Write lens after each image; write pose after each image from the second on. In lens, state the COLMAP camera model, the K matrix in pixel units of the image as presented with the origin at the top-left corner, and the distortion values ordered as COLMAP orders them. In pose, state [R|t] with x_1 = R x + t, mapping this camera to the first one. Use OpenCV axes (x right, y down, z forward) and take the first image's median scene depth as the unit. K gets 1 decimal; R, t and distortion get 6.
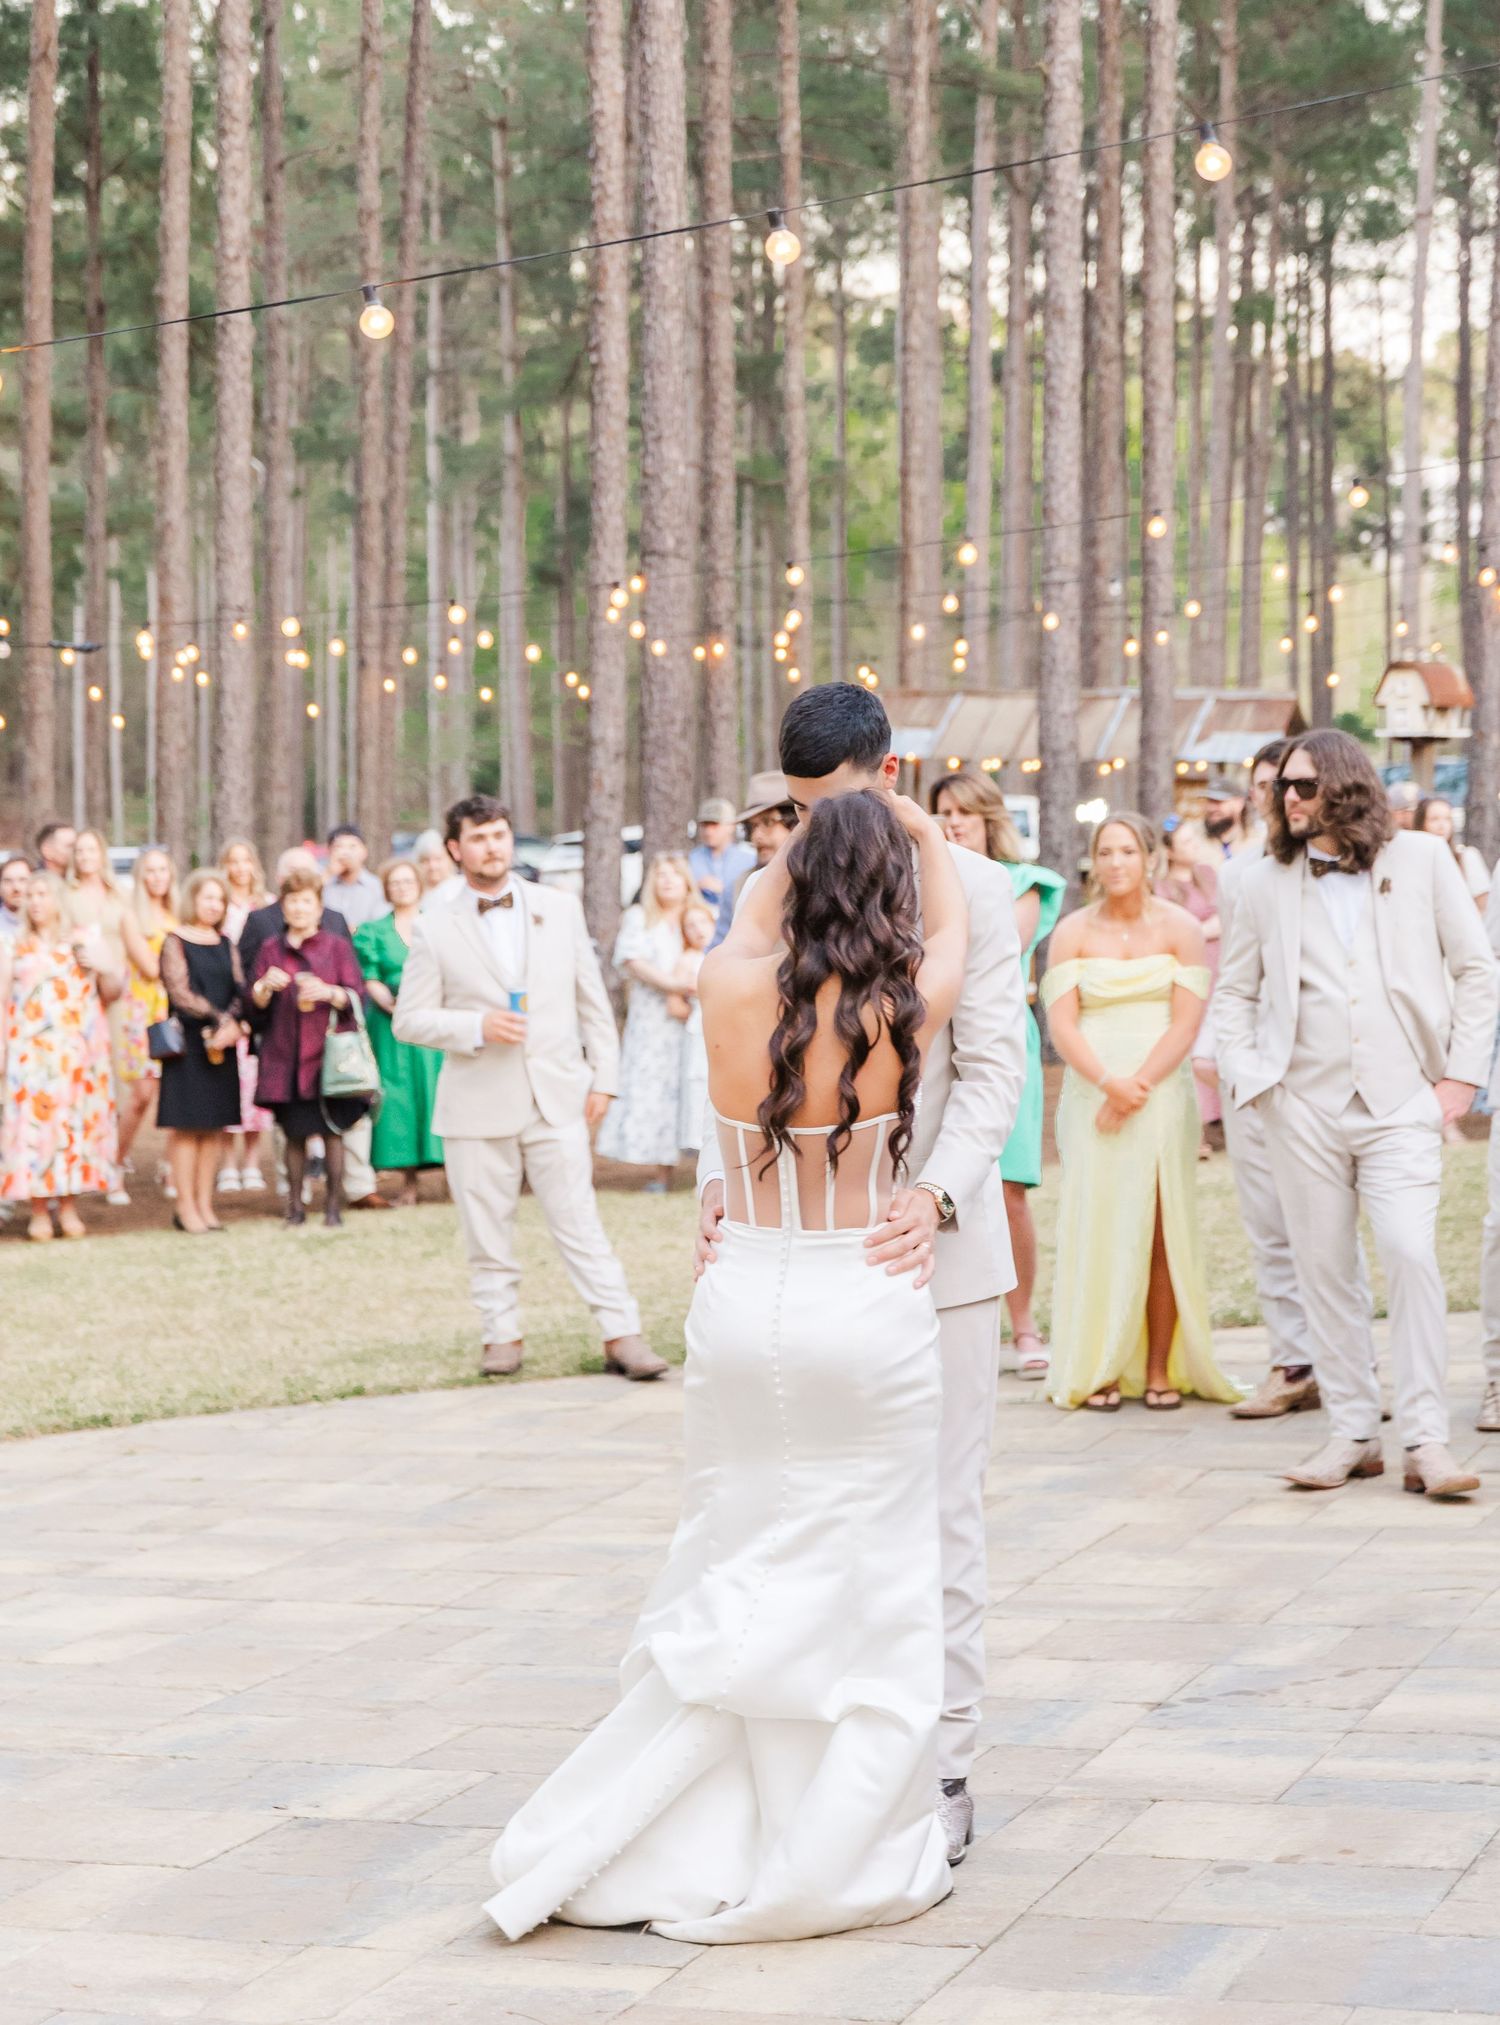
lens RADIAL K [[4634.4, 0, 746.4], [0, 4634.4, 920.3], [0, 0, 1]] dist [0.014139, -0.093360]
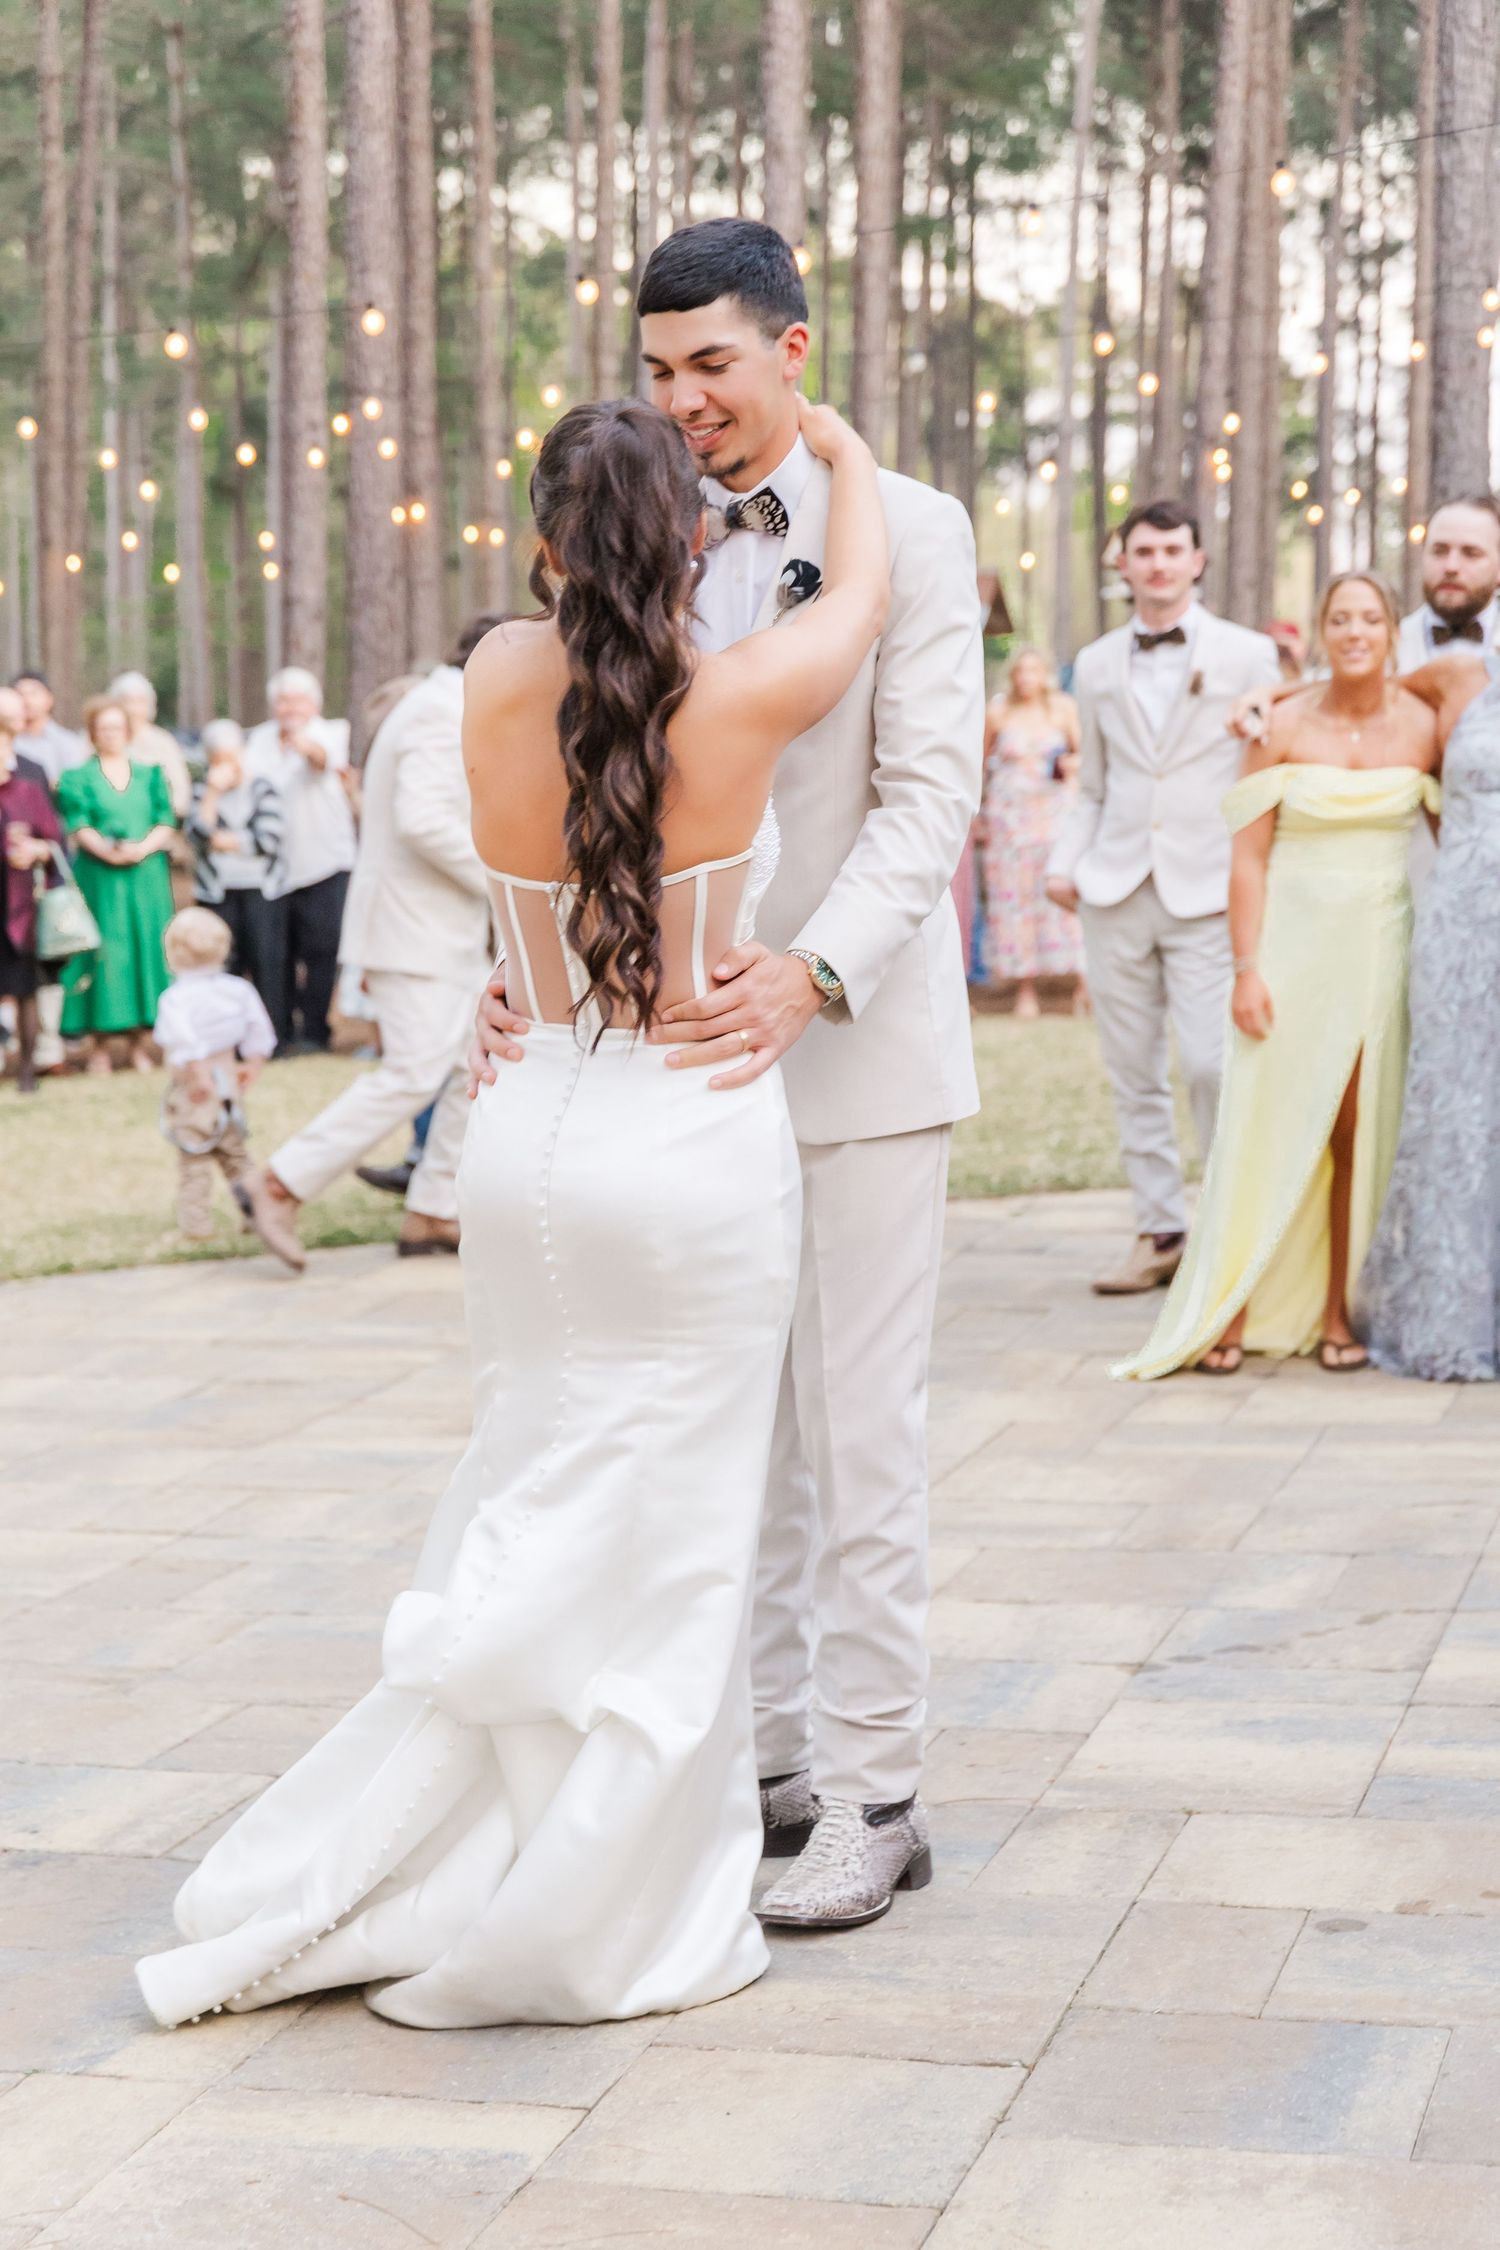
lens RADIAL K [[4312.4, 0, 764.6], [0, 4312.4, 1164.0], [0, 0, 1]] dist [0.026749, -0.191891]
pose [[0.996575, -0.002456, 0.082663, -0.024854], [-0.003843, 0.997104, 0.075958, 0.025426], [-0.082610, -0.076016, 0.993679, 0.236954]]
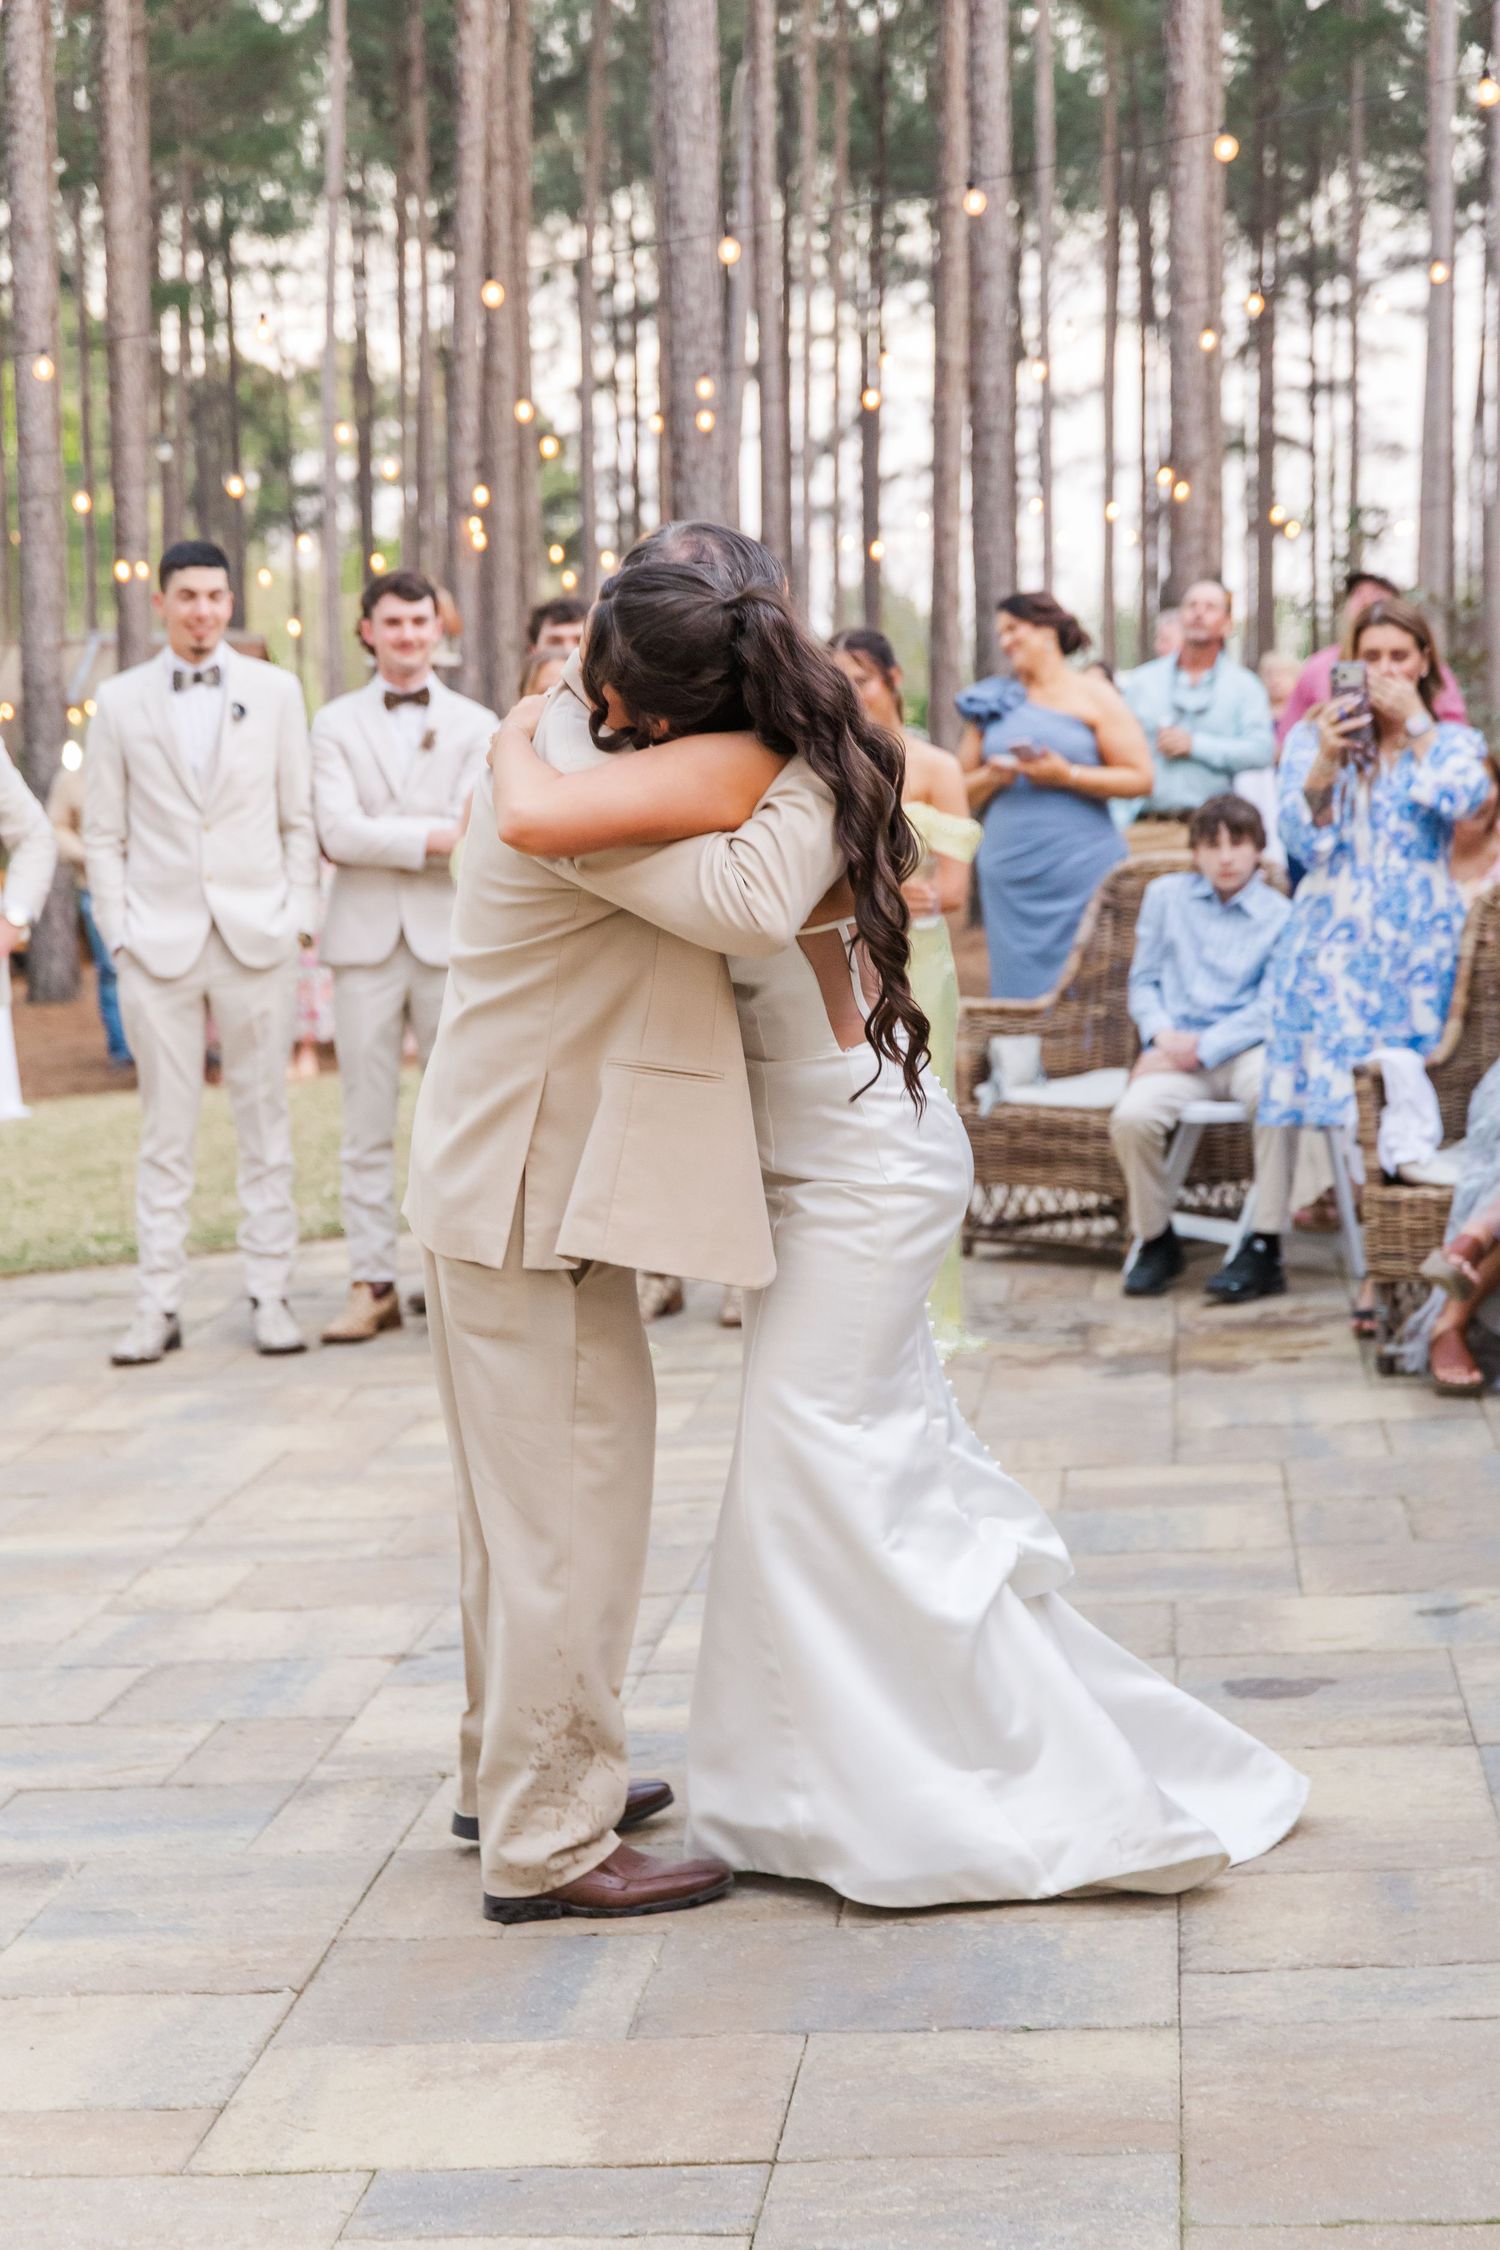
lens RADIAL K [[4312.4, 0, 764.6], [0, 4312.4, 1164.0], [0, 0, 1]] dist [0.026749, -0.191891]
pose [[0.969188, -0.041284, 0.242839, -0.026837], [0.026264, 0.997555, 0.064769, 0.023908], [-0.244919, -0.056396, 0.967902, 0.179004]]
